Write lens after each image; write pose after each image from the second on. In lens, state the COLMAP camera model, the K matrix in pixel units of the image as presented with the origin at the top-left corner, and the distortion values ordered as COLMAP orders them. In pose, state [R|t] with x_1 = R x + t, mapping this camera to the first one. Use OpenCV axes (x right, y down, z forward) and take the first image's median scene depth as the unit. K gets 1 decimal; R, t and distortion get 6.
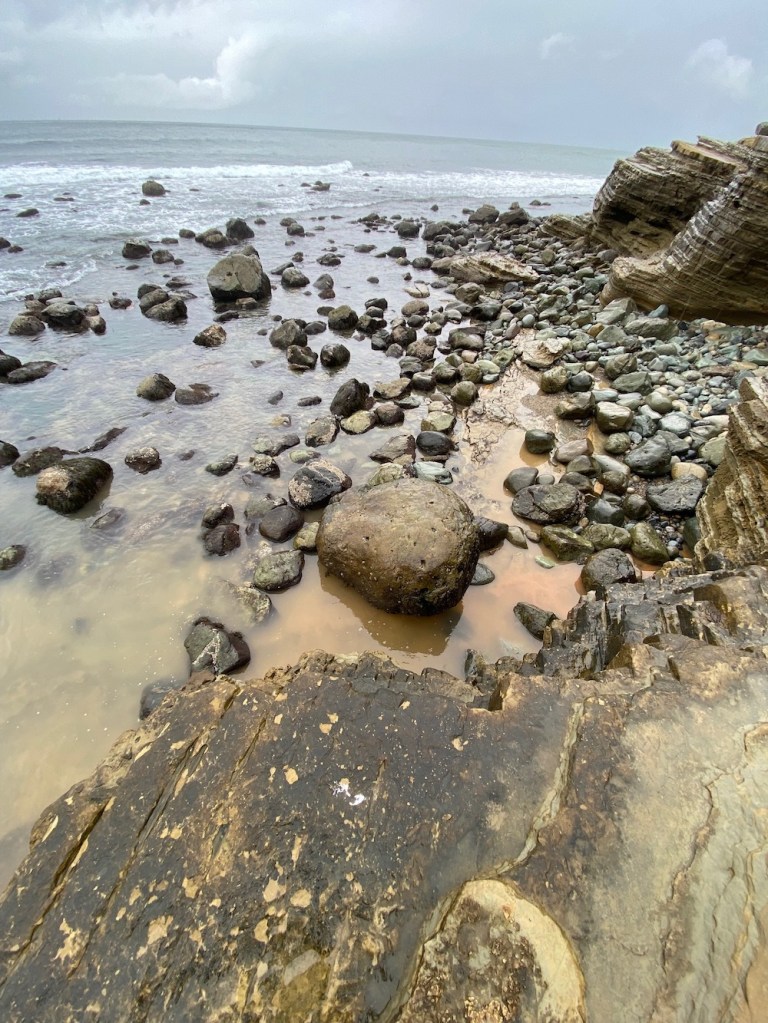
lens RADIAL K [[391.5, 0, 384.0], [0, 391.5, 511.5], [0, 0, 1]] dist [0.000185, -0.013493]
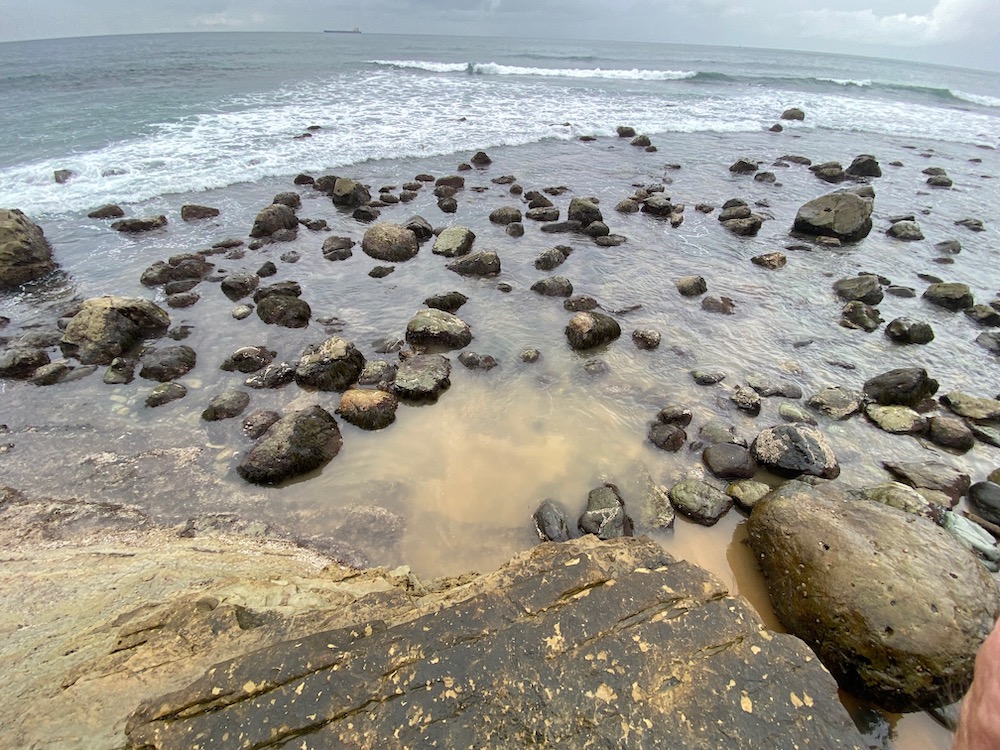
lens RADIAL K [[389.2, 0, 500.0], [0, 389.2, 375.0], [0, 0, 1]] dist [0.008655, -0.015709]
pose [[0.572643, 0.498314, -0.650971, -0.071529], [-0.554887, 0.820117, 0.139673, 0.033965], [0.603474, 0.281233, 0.746142, -0.075572]]
